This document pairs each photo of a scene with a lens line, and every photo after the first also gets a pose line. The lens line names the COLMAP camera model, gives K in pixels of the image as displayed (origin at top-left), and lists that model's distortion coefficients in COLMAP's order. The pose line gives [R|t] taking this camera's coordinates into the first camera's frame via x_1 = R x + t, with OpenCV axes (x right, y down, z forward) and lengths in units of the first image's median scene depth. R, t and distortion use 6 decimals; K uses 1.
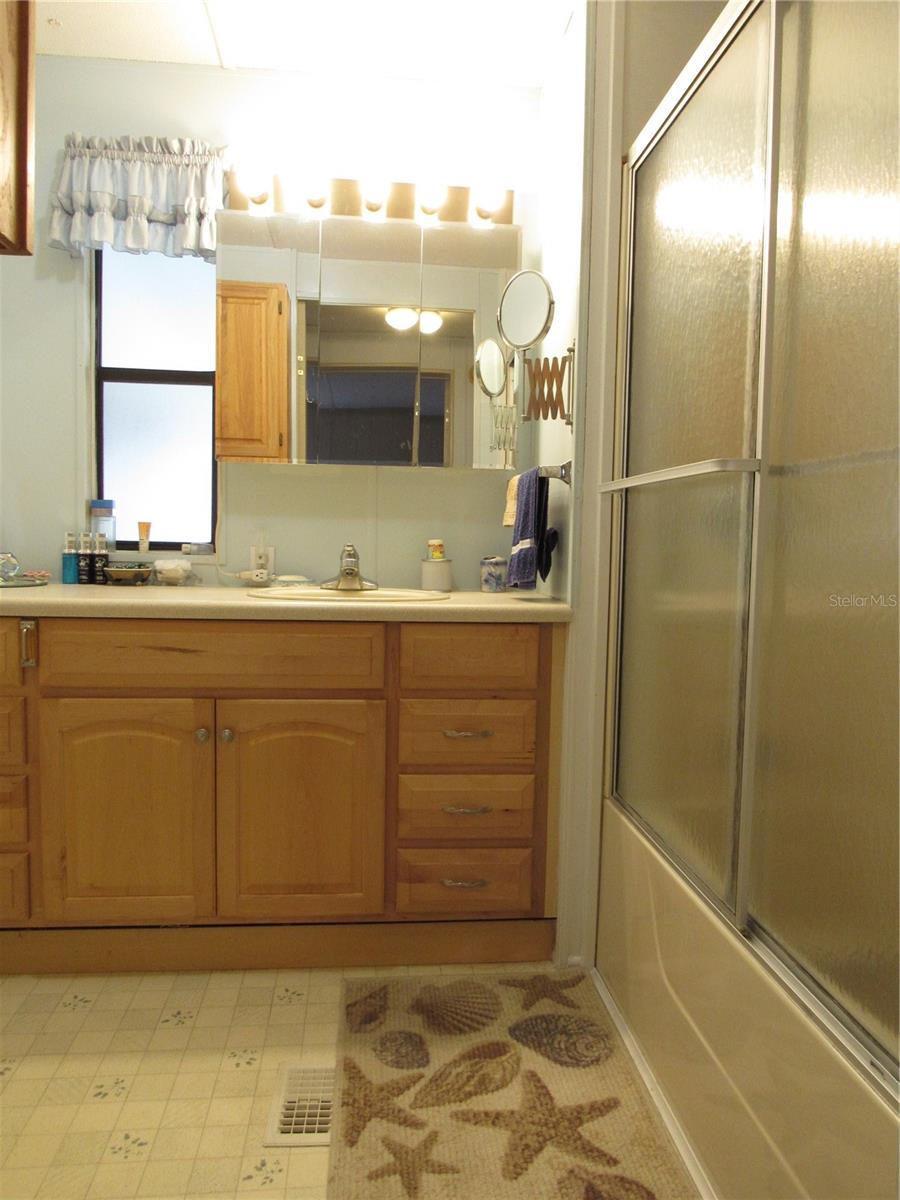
lens RADIAL K [[850.9, 0, 453.3], [0, 850.9, 599.0], [0, 0, 1]] dist [-0.027862, 0.004993]
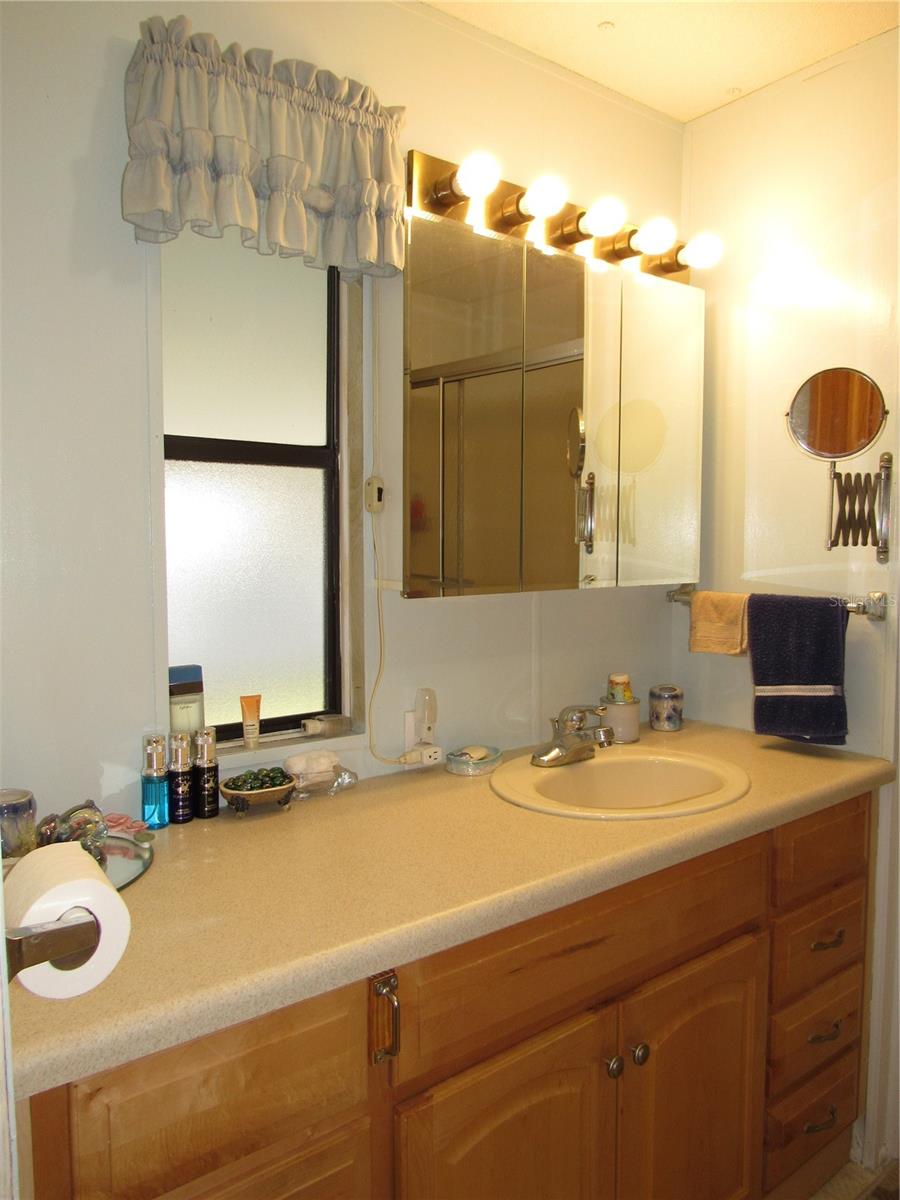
lens RADIAL K [[850.9, 0, 449.5], [0, 850.9, 599.6], [0, 0, 1]] dist [-0.027862, 0.004993]
pose [[0.848946, -0.062280, 0.524797, -0.606485], [0.058108, 0.998011, 0.024439, -0.180427], [-0.525275, 0.009747, 0.850877, 0.444787]]
